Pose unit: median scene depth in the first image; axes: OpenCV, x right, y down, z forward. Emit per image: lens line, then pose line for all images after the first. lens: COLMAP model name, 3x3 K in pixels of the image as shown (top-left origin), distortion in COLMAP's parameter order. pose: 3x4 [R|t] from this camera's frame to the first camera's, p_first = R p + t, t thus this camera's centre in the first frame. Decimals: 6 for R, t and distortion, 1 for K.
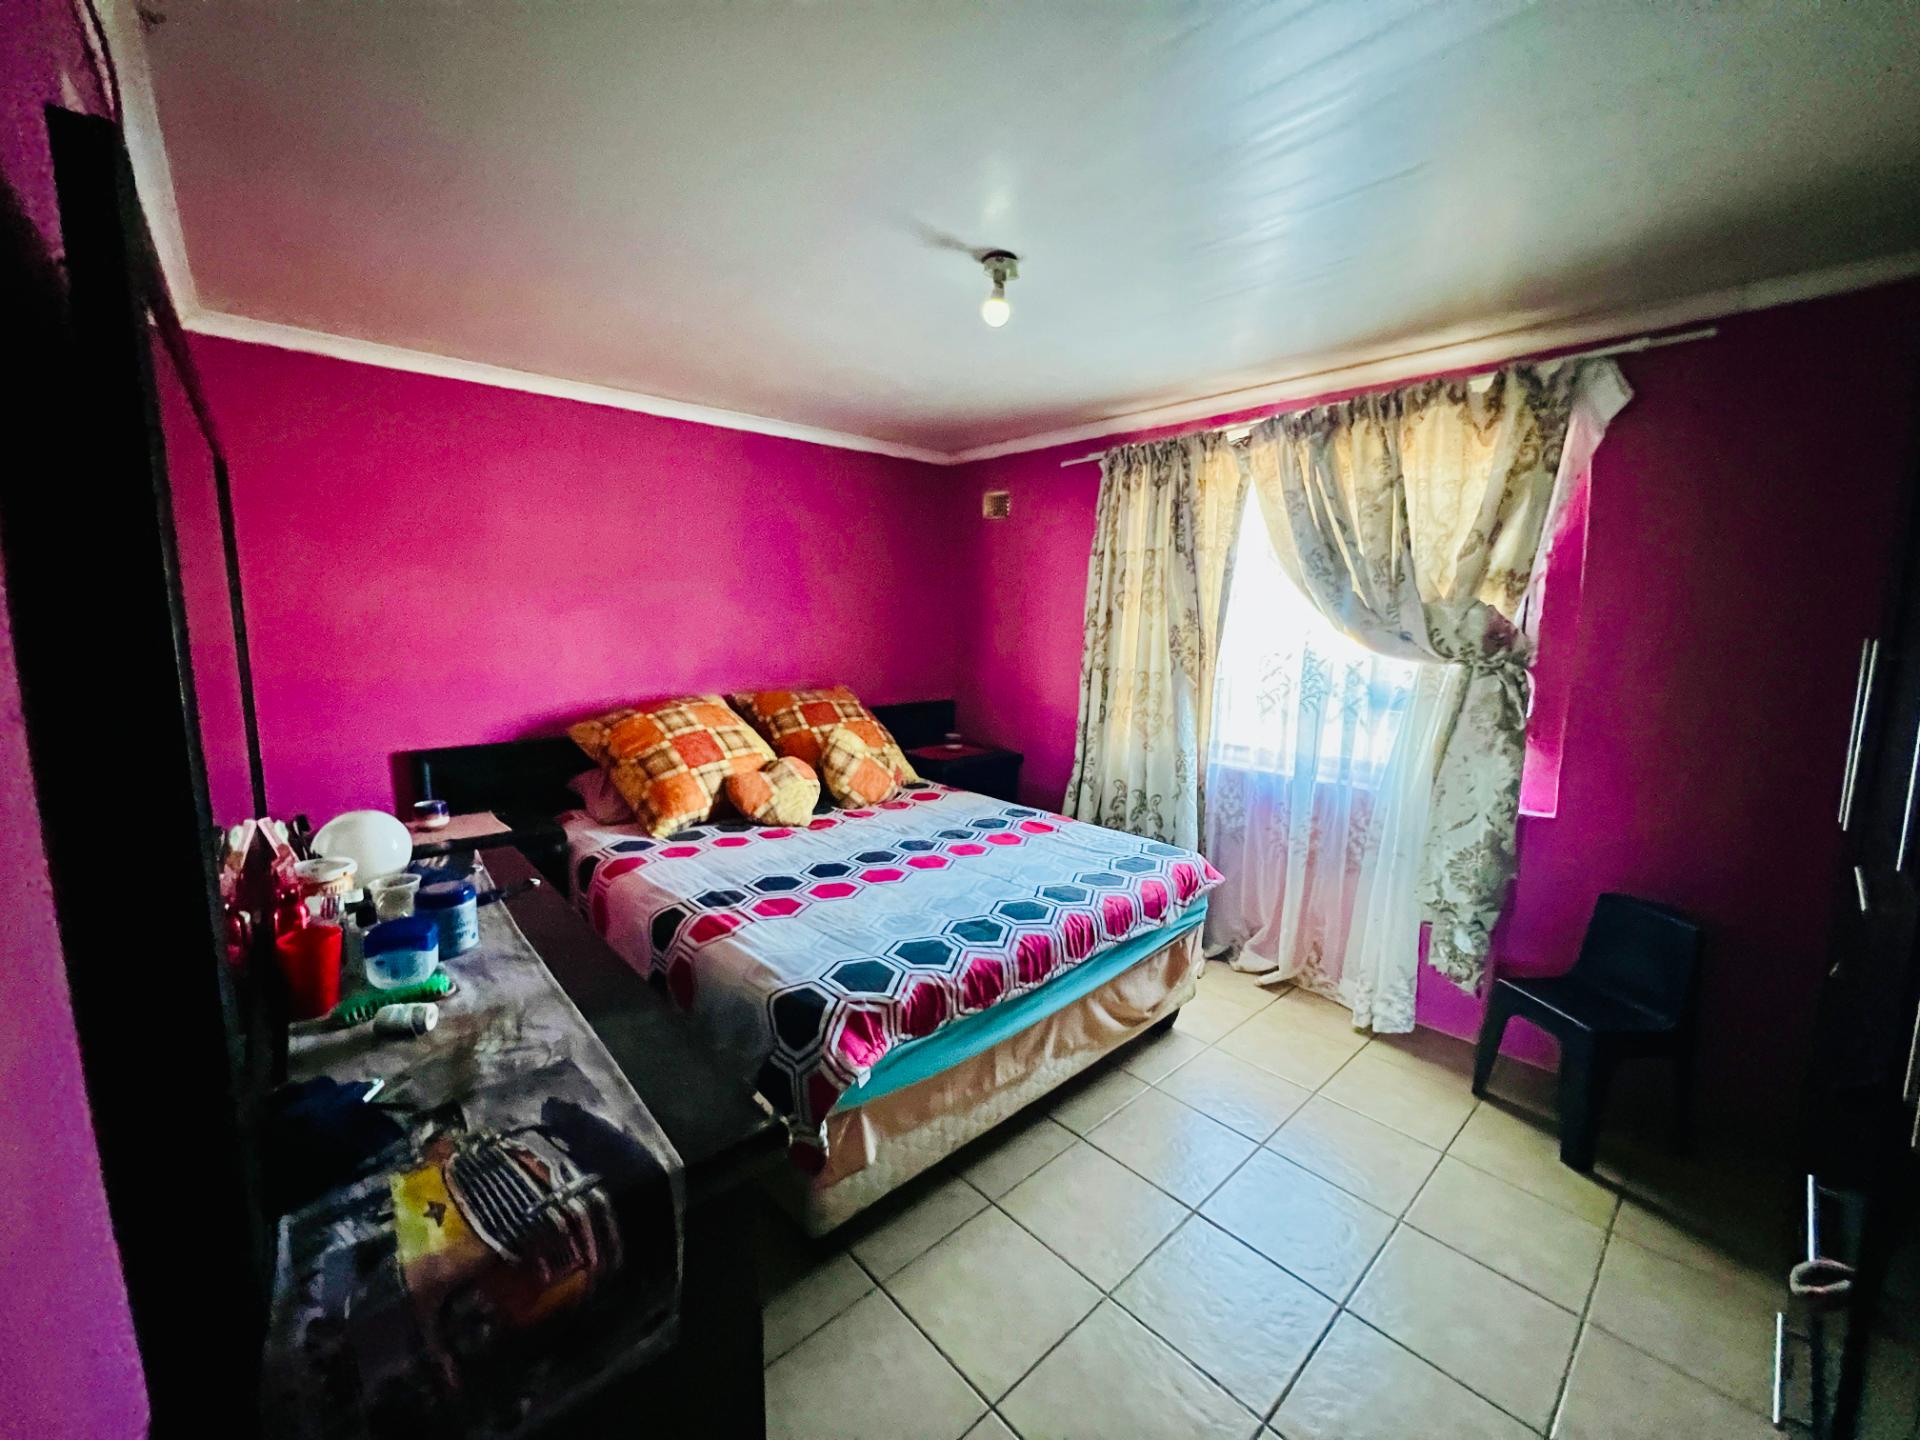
lens RADIAL K [[768.4, 0, 957.0], [0, 768.4, 717.2], [0, 0, 1]] dist [-0.002641, 0.001254]
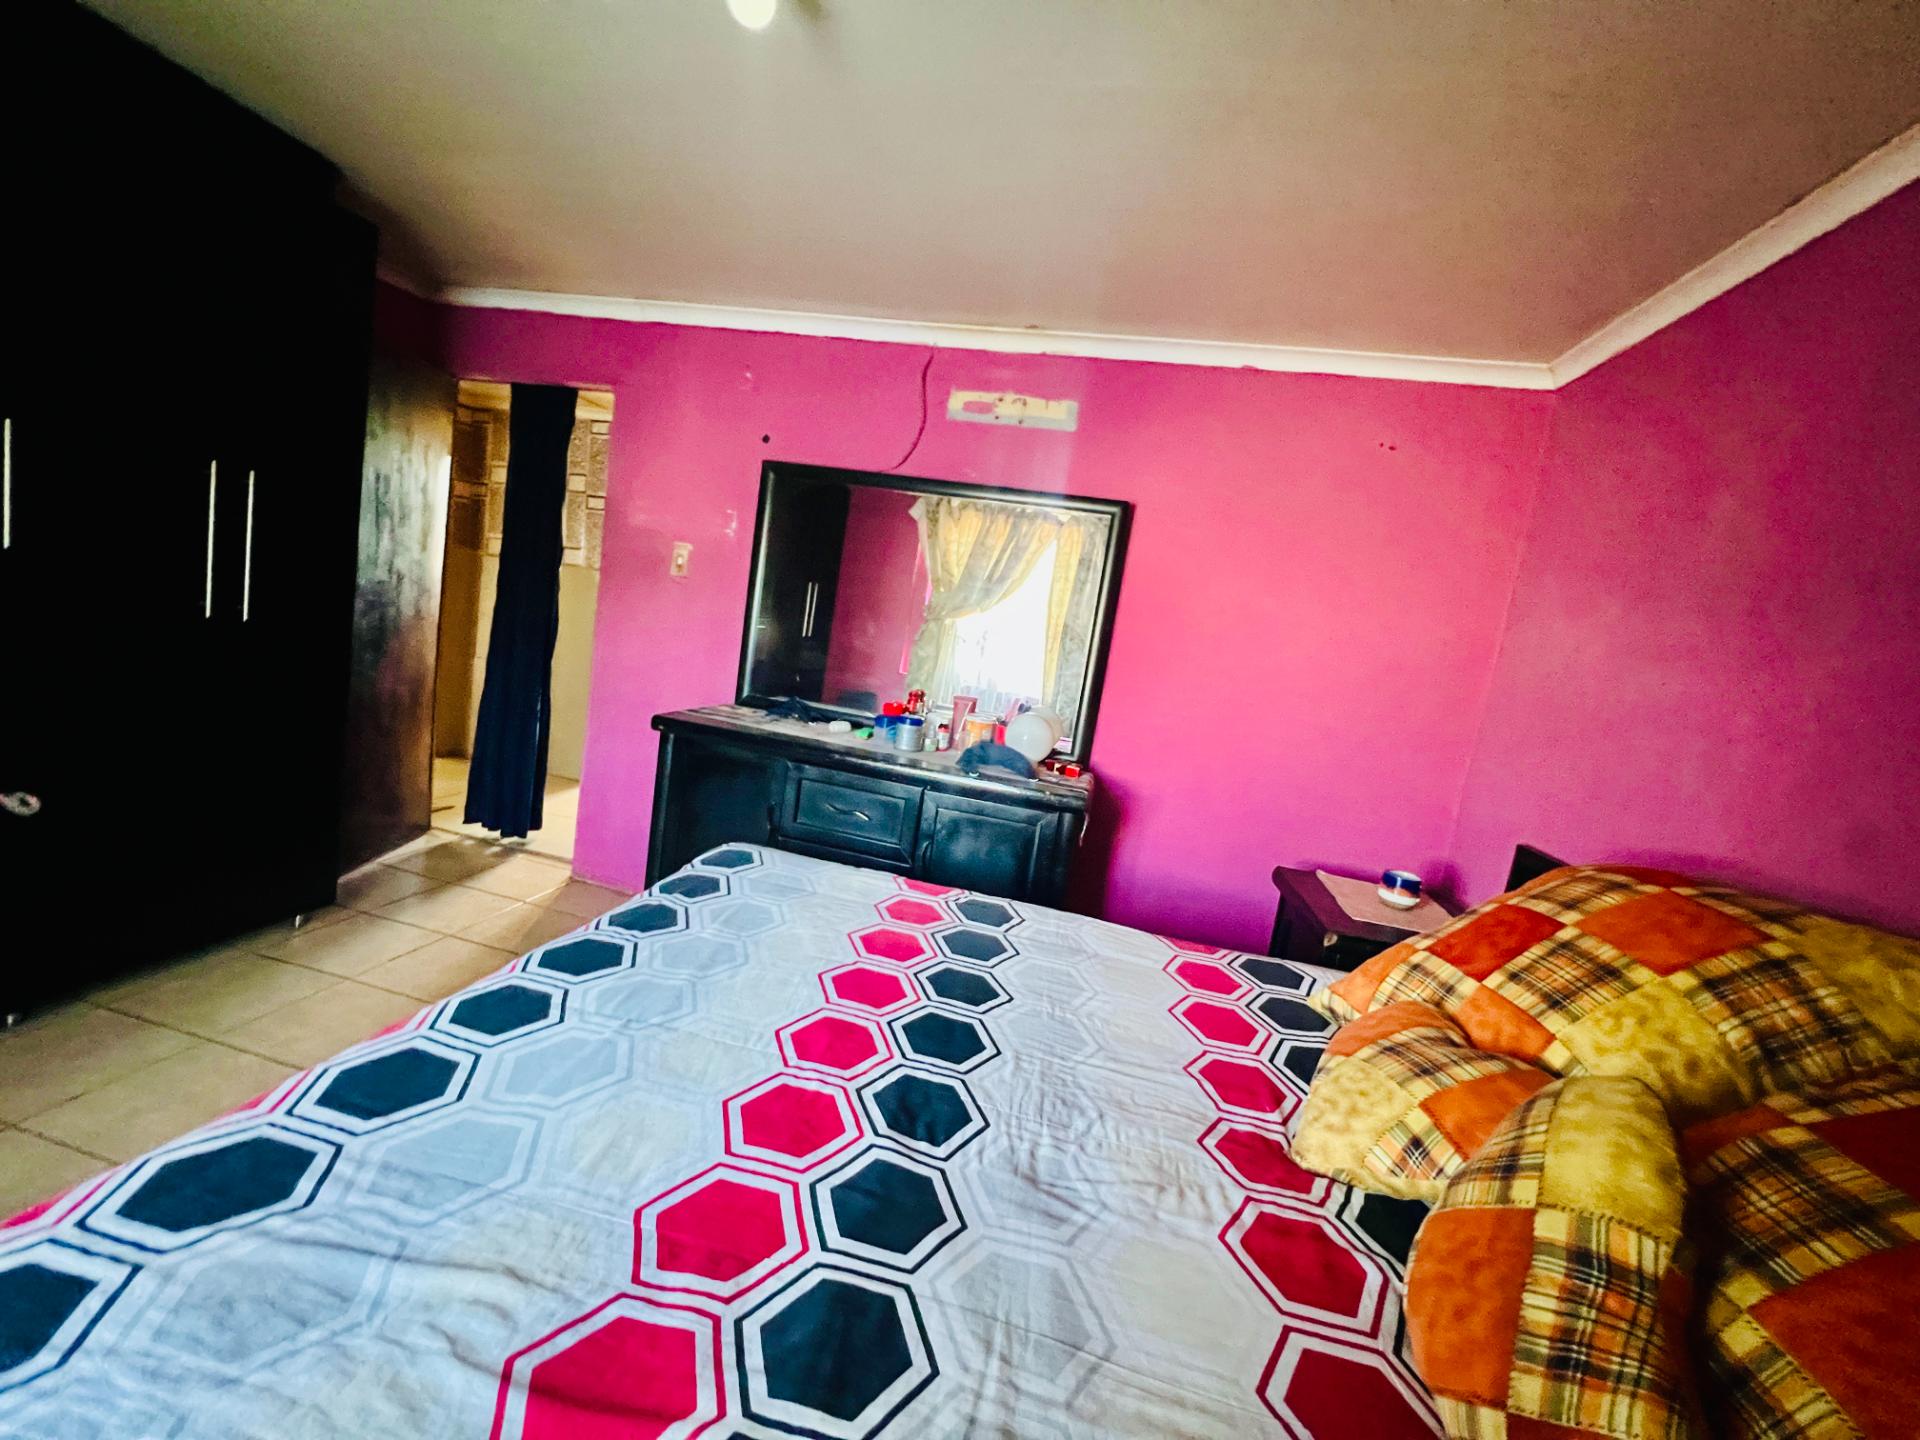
lens RADIAL K [[768.4, 0, 957.0], [0, 768.4, 717.2], [0, 0, 1]] dist [-0.002641, 0.001254]
pose [[-0.801389, -0.061122, -0.595012, 0.199064], [-0.237649, 0.945416, 0.222960, -0.125617], [0.548906, 0.320082, -0.772172, 1.382613]]
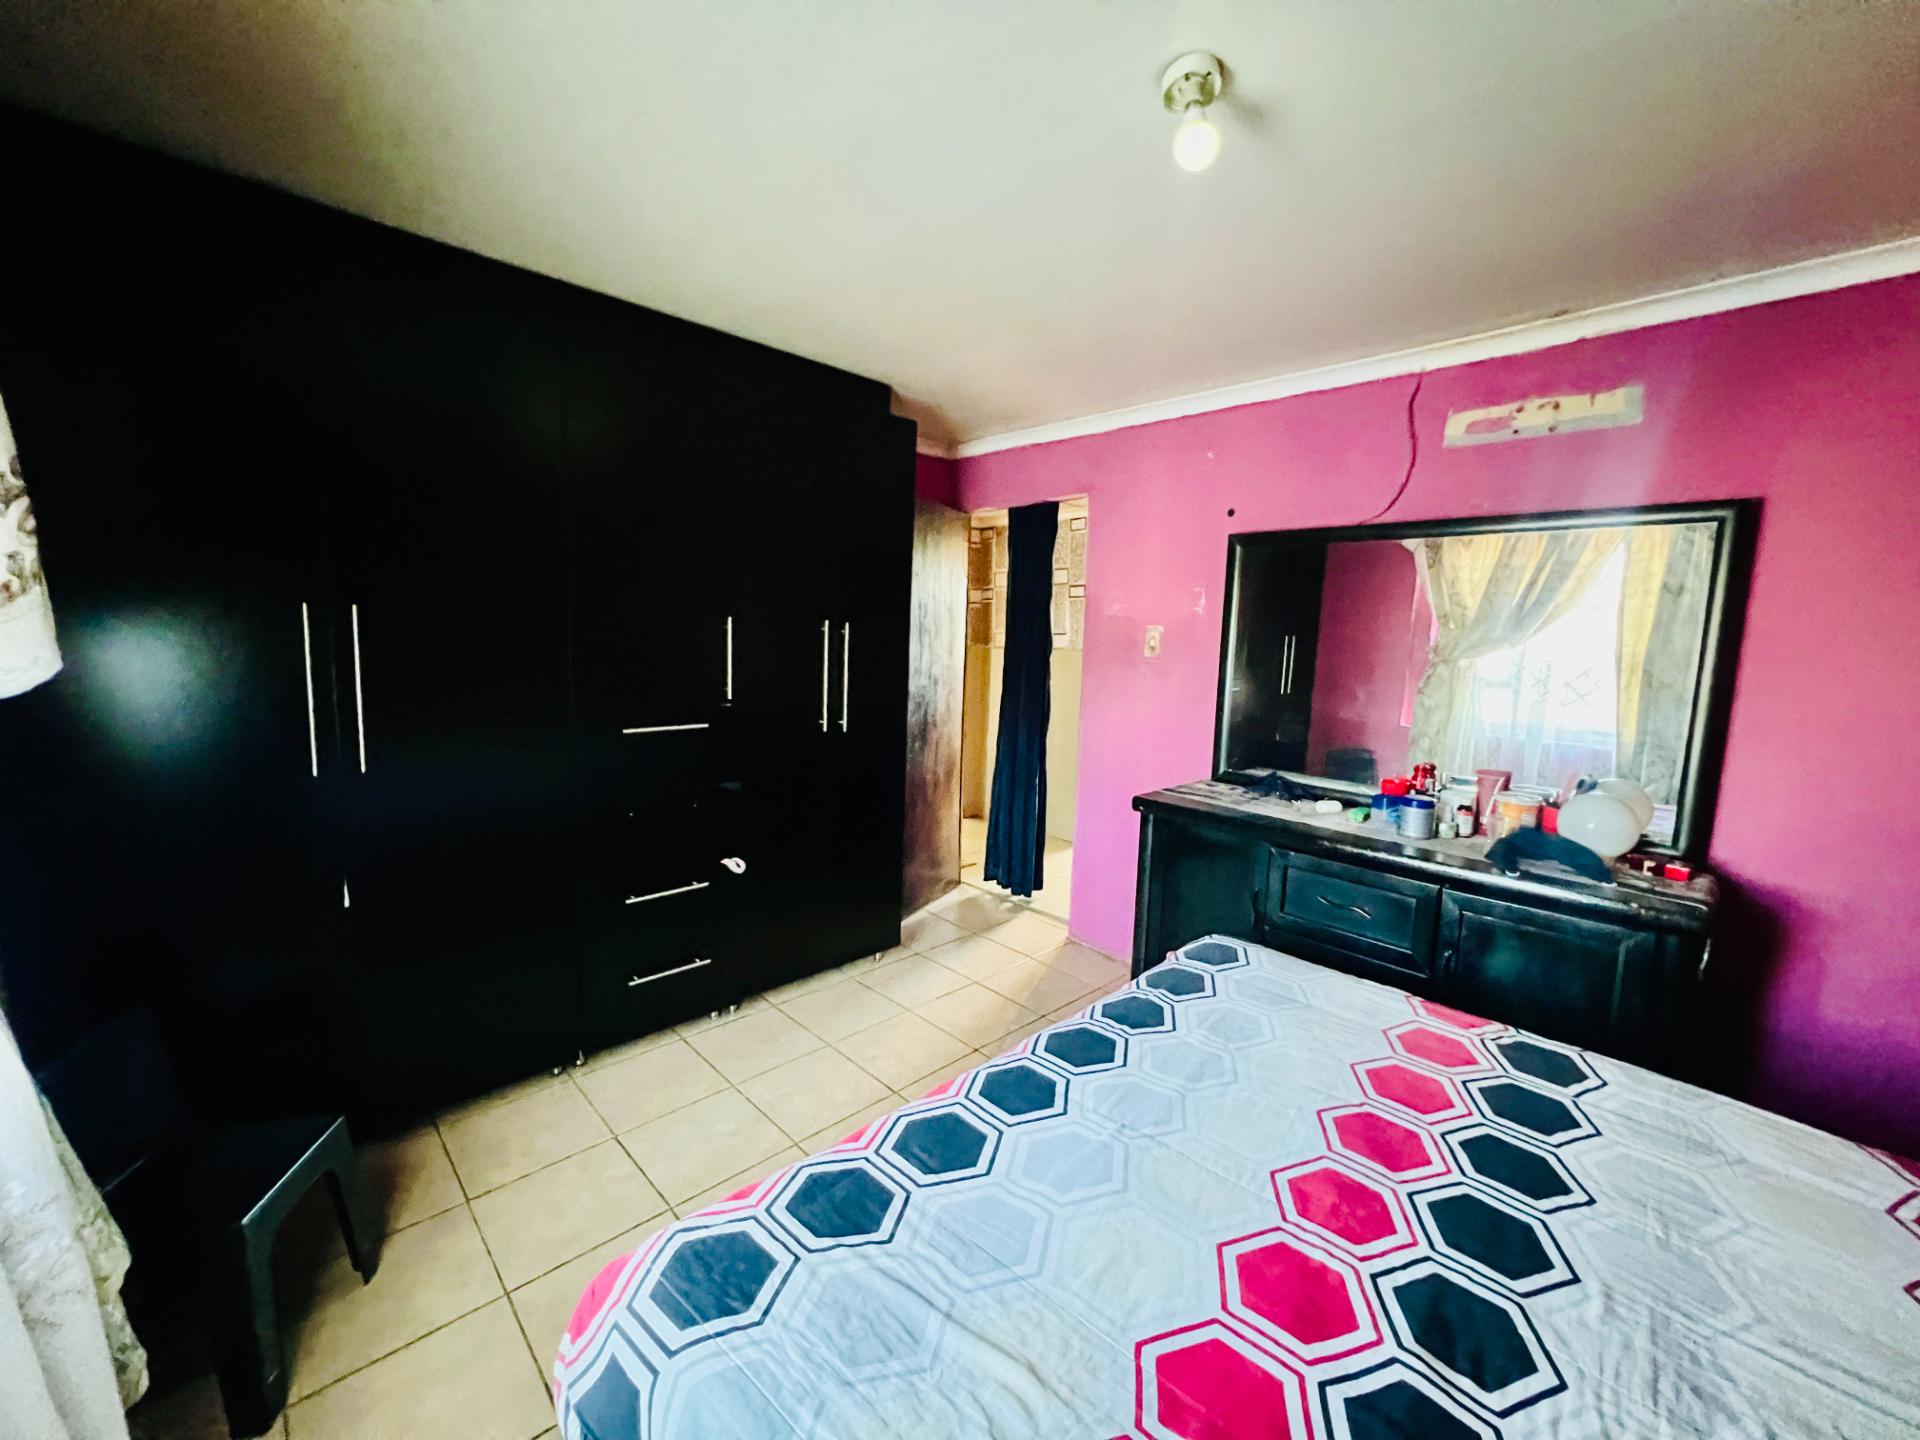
lens RADIAL K [[768.4, 0, 957.0], [0, 768.4, 717.2], [0, 0, 1]] dist [-0.002641, 0.001254]
pose [[-0.998630, -0.040273, -0.033399, 0.202472], [-0.047419, 0.966443, 0.252466, -0.170976], [0.022111, 0.253704, -0.967029, 1.376884]]
